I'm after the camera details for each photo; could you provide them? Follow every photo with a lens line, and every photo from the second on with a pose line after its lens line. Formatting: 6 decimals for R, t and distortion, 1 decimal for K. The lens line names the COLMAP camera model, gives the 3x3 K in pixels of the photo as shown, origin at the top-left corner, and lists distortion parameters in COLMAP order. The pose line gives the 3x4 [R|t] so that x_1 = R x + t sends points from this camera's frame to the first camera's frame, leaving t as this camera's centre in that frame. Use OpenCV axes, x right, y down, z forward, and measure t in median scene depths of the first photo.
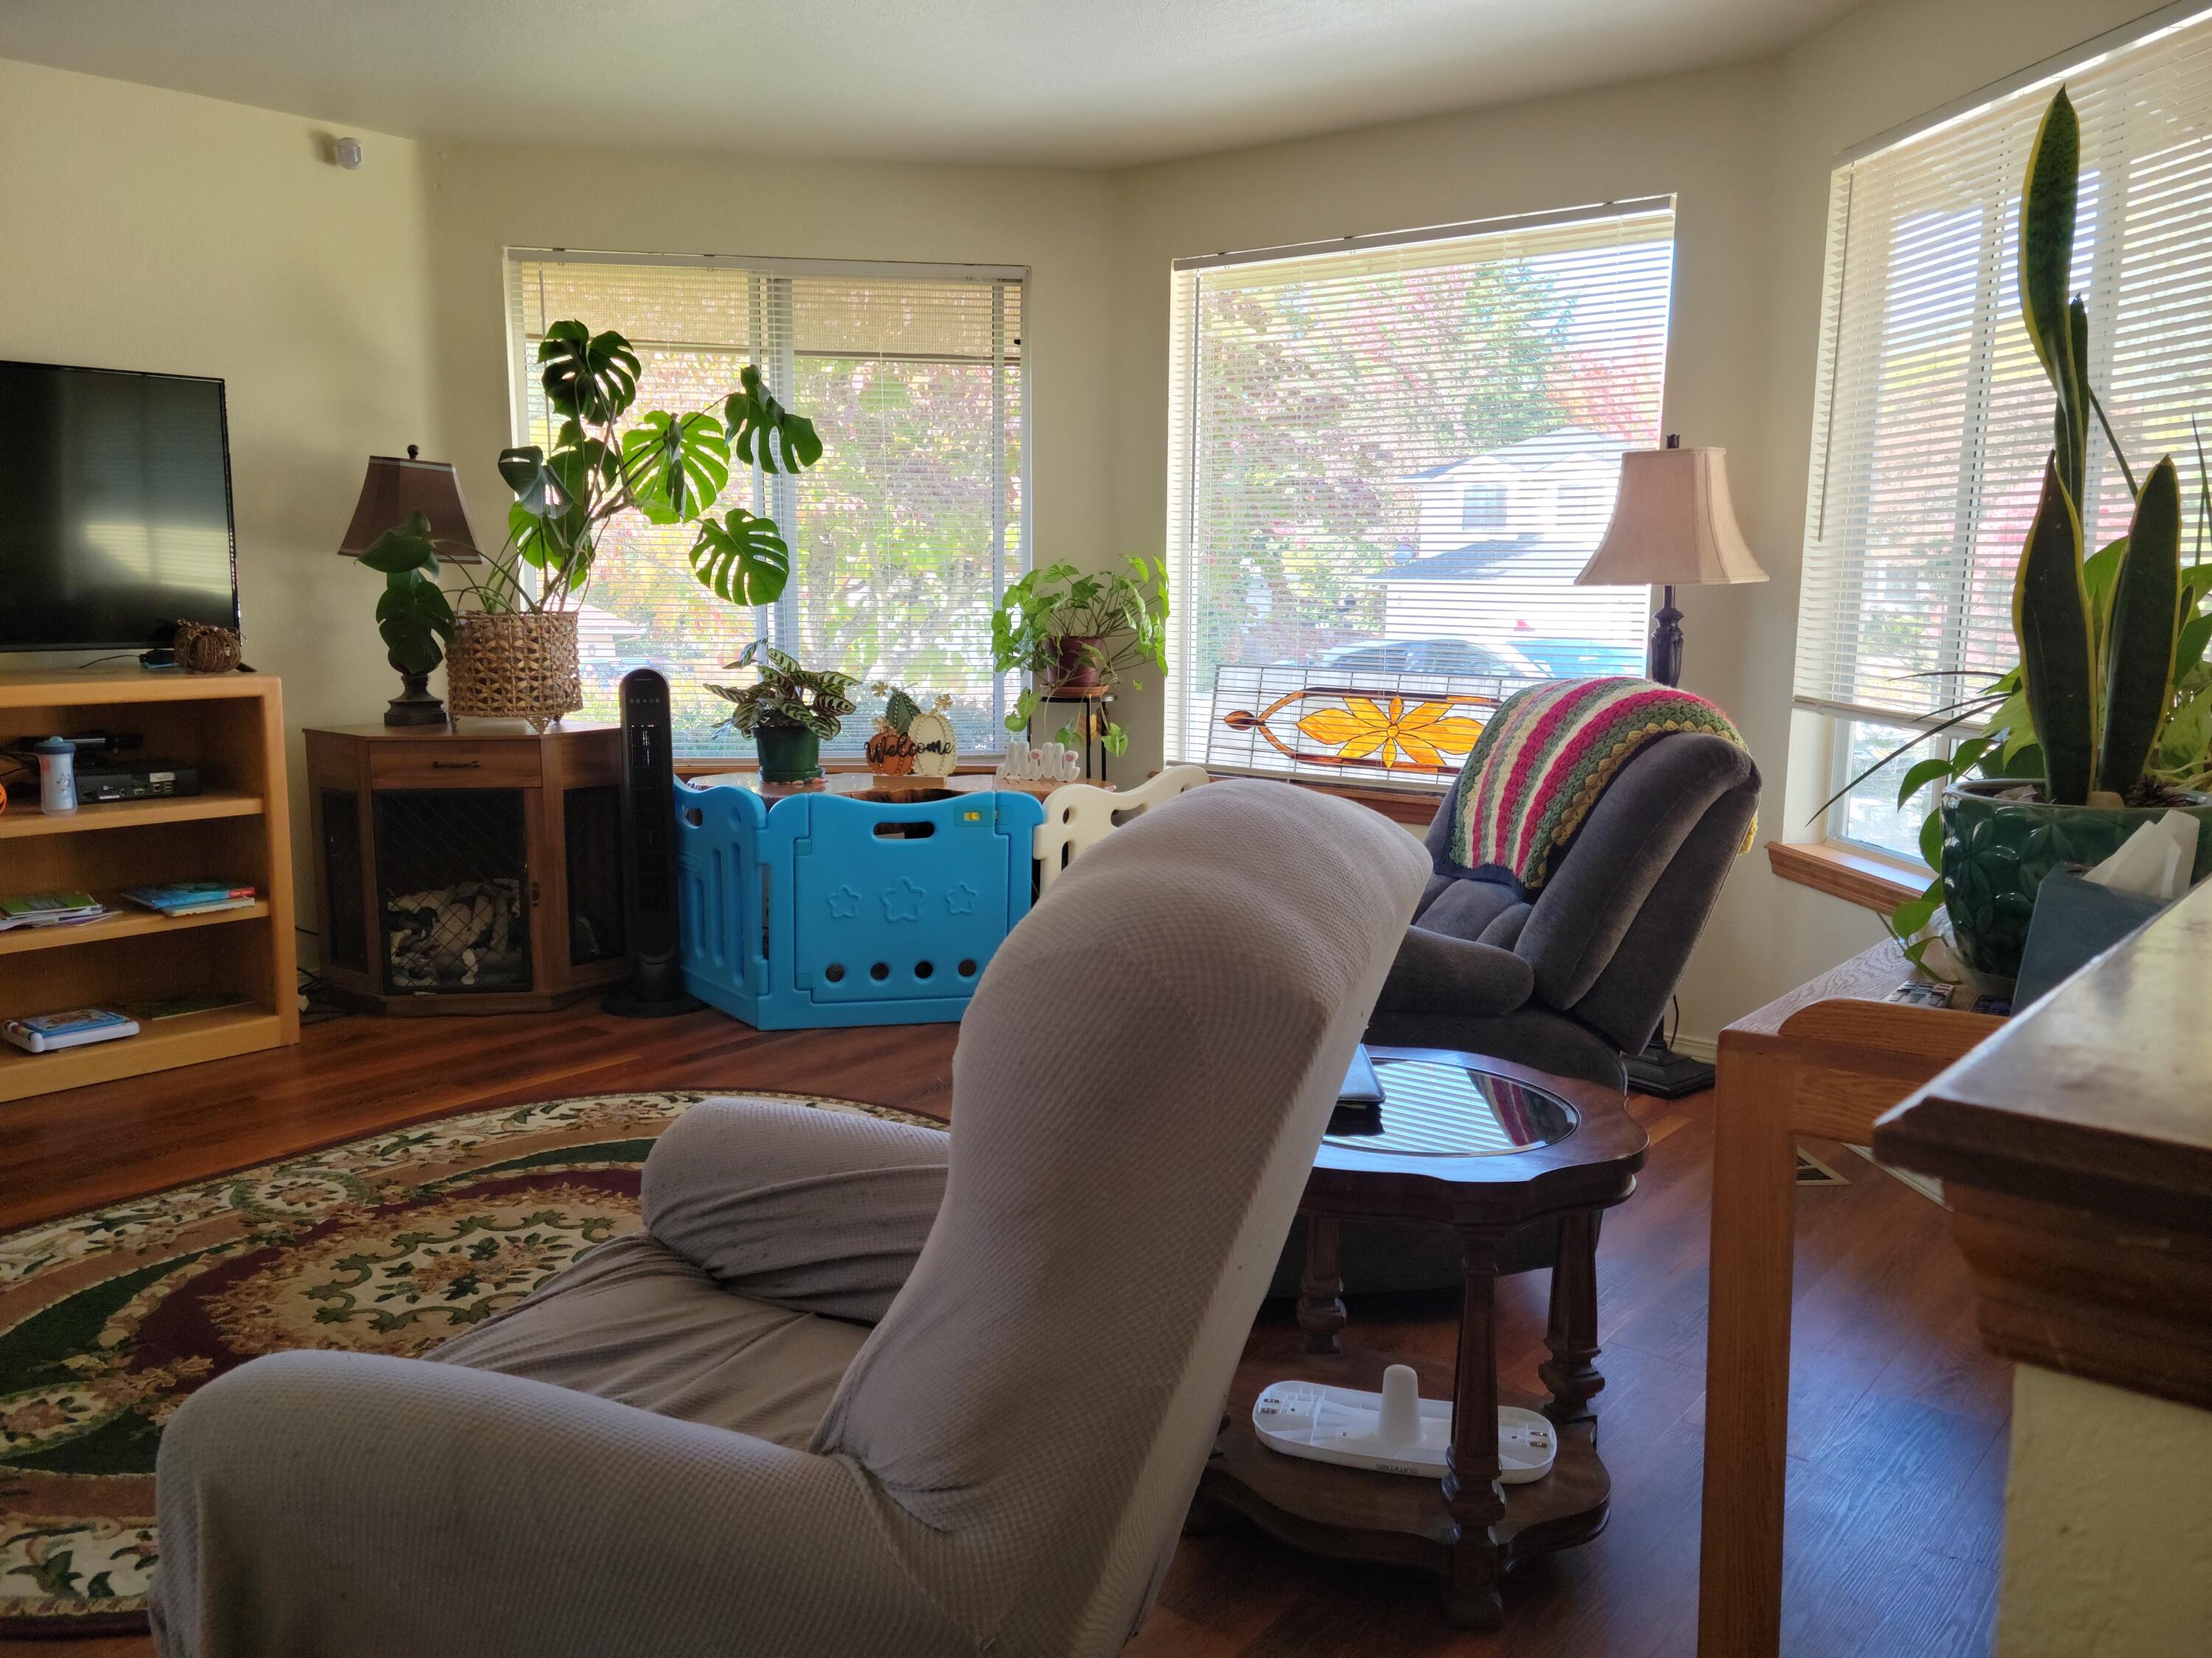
lens RADIAL K [[1772.4, 0, 1106.1], [0, 1772.4, 833.7], [0, 0, 1]] dist [0.074376, -0.075546]
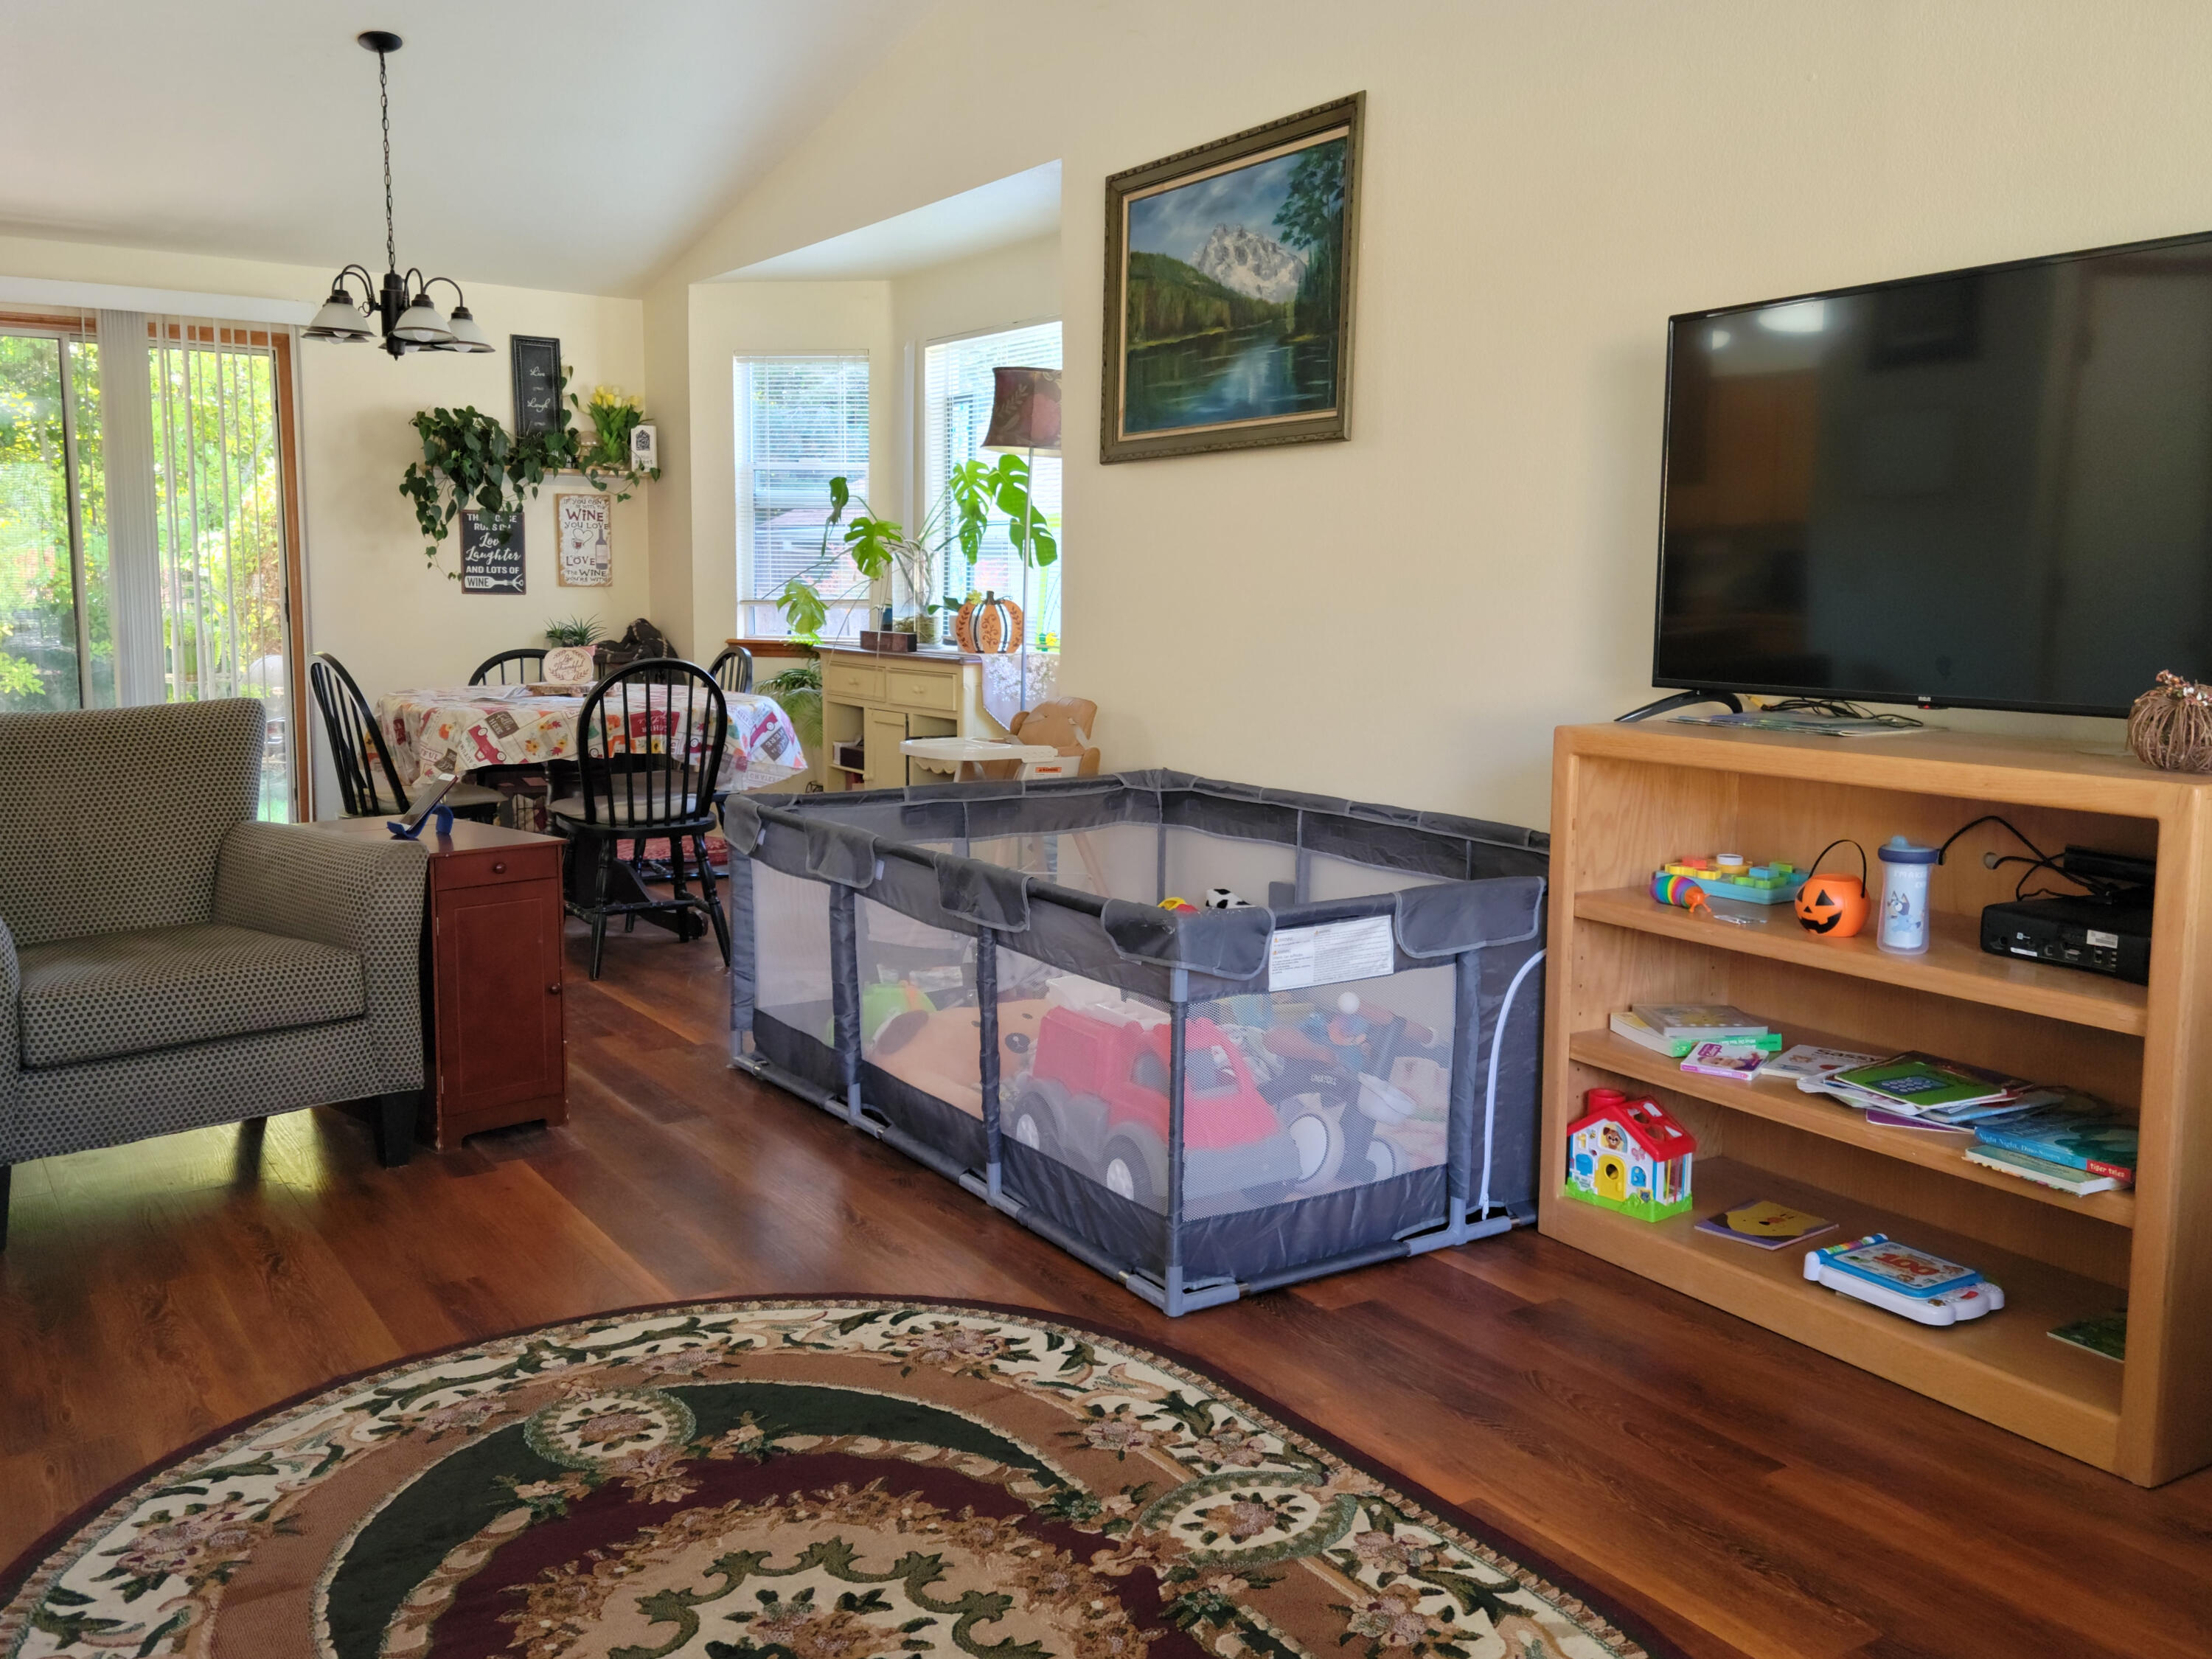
lens RADIAL K [[1905.9, 0, 1155.4], [0, 1905.9, 837.2], [0, 0, 1]] dist [0.062442, -0.026048]
pose [[-0.303633, 0.108530, -0.946588, 0.202452], [-0.158763, 0.973839, 0.162580, -0.154538], [0.939468, 0.199648, -0.278459, 1.174276]]
